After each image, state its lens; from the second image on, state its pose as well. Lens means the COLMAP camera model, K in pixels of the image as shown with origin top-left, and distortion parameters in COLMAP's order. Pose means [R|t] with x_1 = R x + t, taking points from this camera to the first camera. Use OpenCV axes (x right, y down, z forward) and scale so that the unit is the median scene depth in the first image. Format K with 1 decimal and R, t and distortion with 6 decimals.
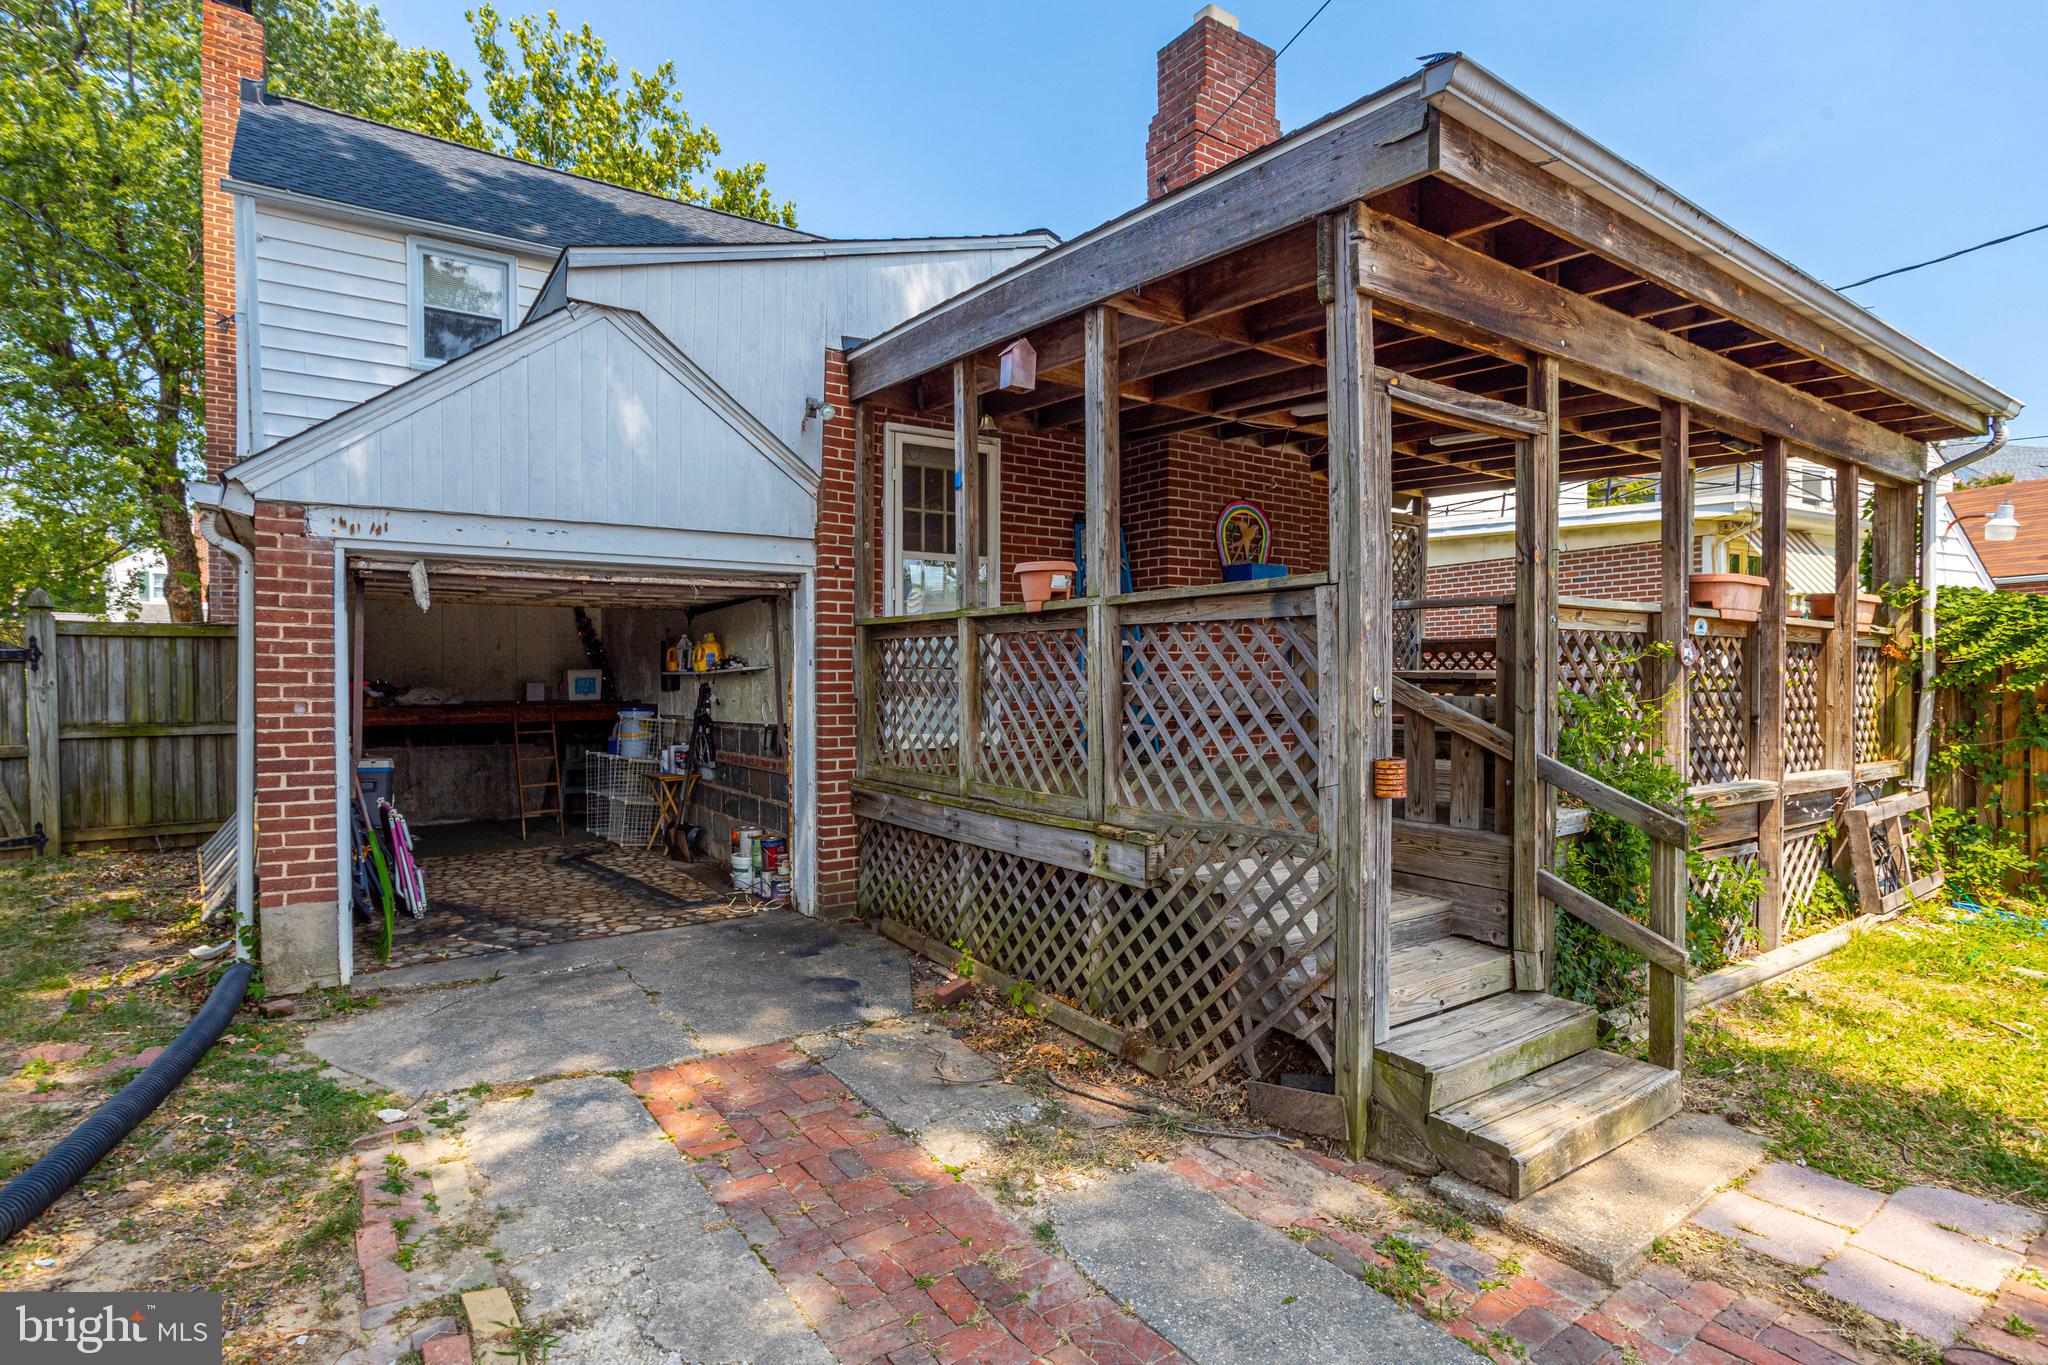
lens RADIAL K [[992.1, 0, 1024.1], [0, 992.1, 657.1], [0, 0, 1]] dist [-0.062270, 0.038796]
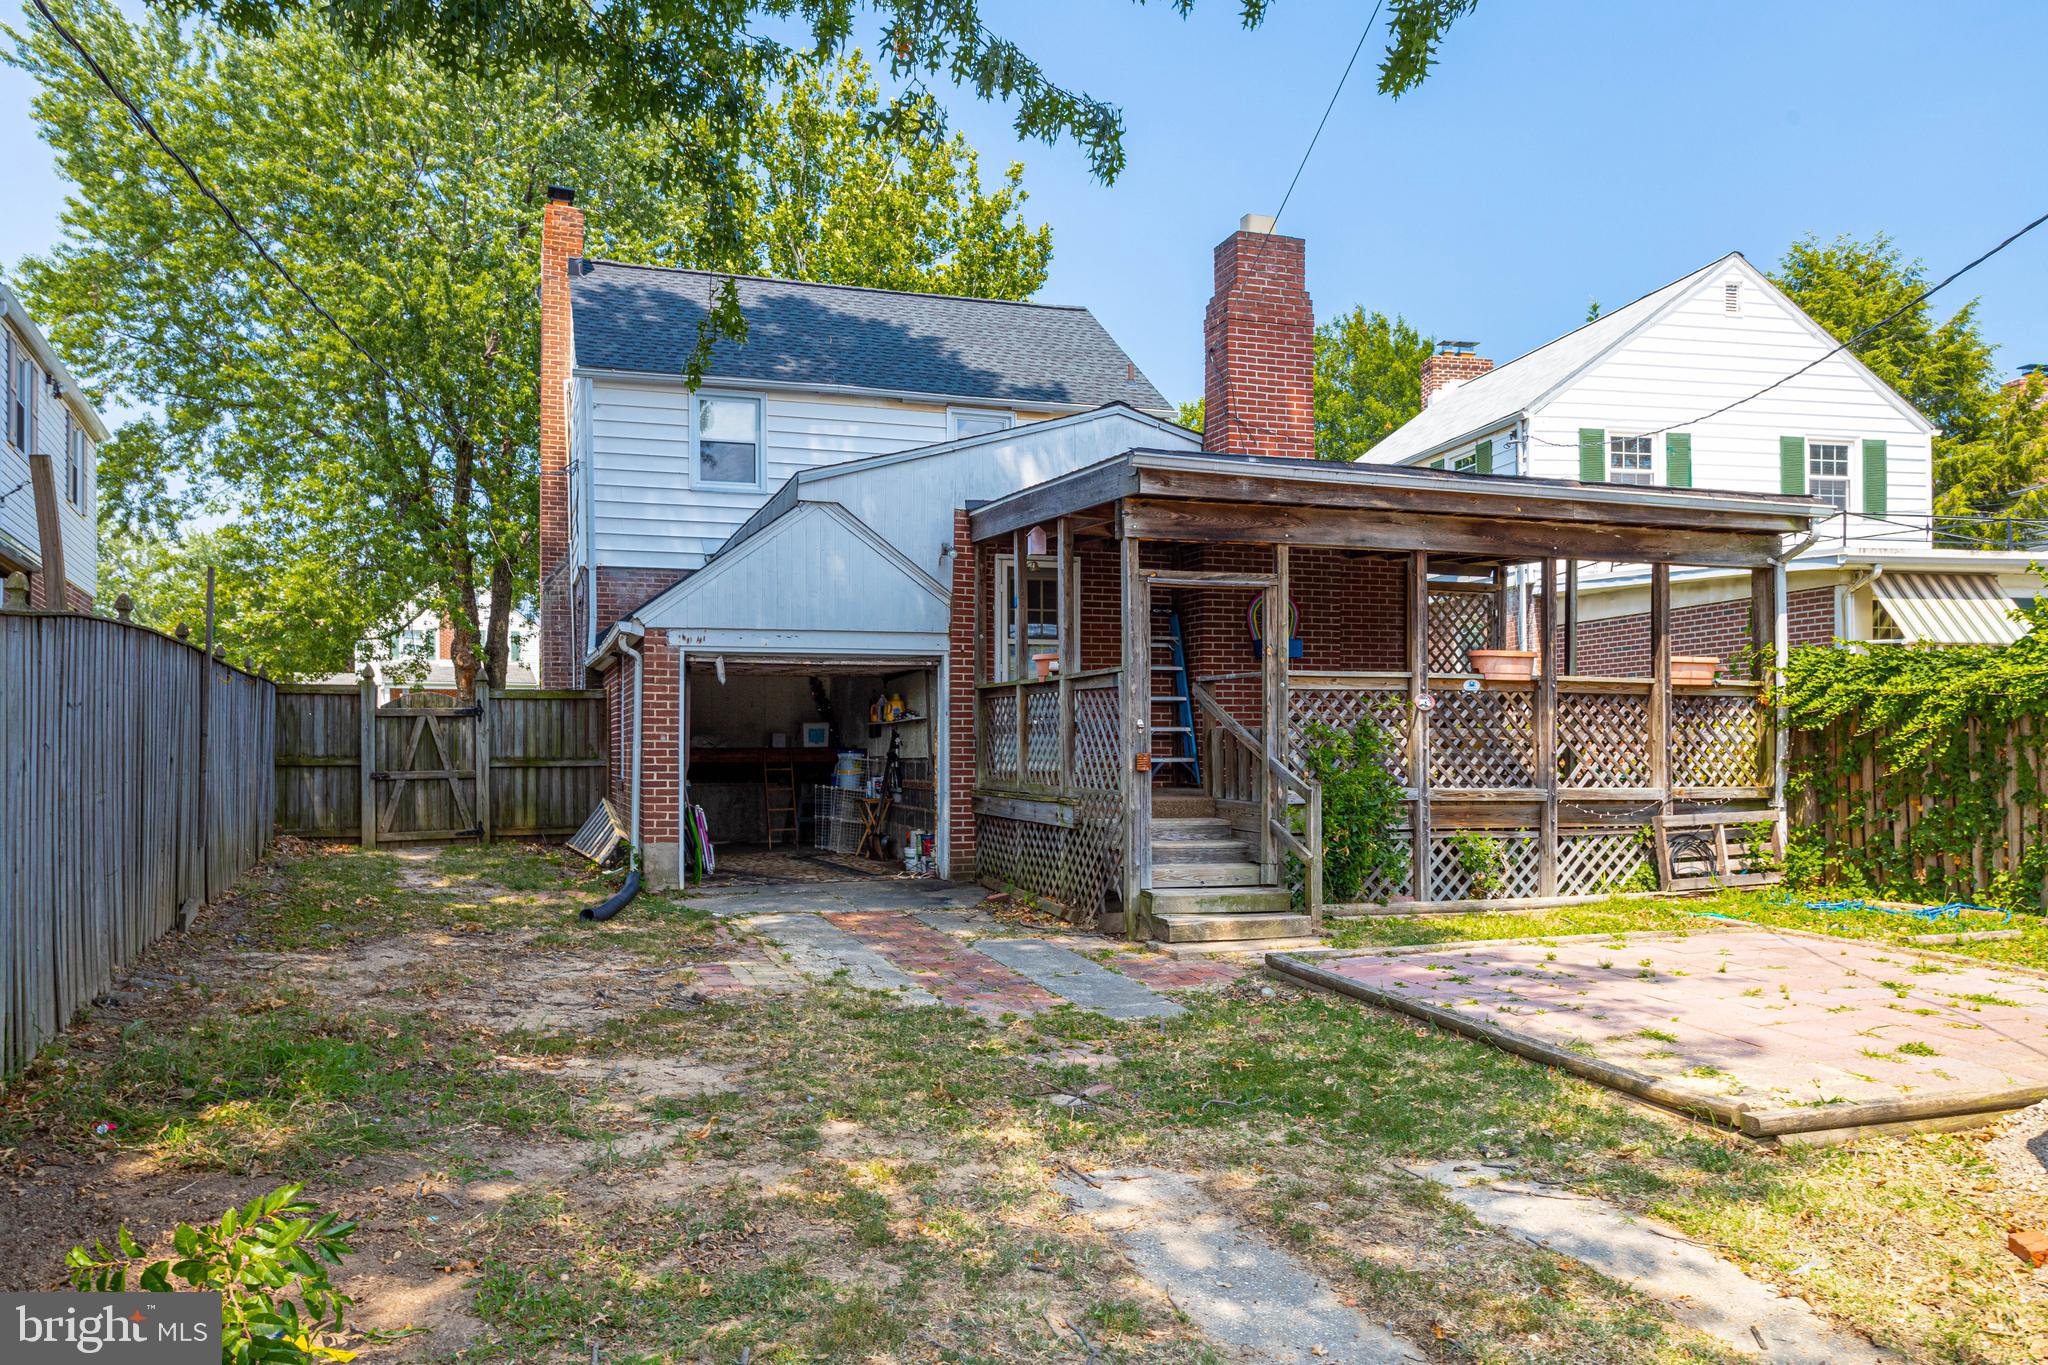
lens RADIAL K [[1185.7, 0, 1025.1], [0, 1185.7, 645.3], [0, 0, 1]] dist [0.000014, -0.000010]
pose [[0.967042, -0.019313, -0.253885, 0.373380], [0.004322, 0.998221, -0.059474, 0.010325], [0.254582, 0.056417, 0.965404, -0.757587]]
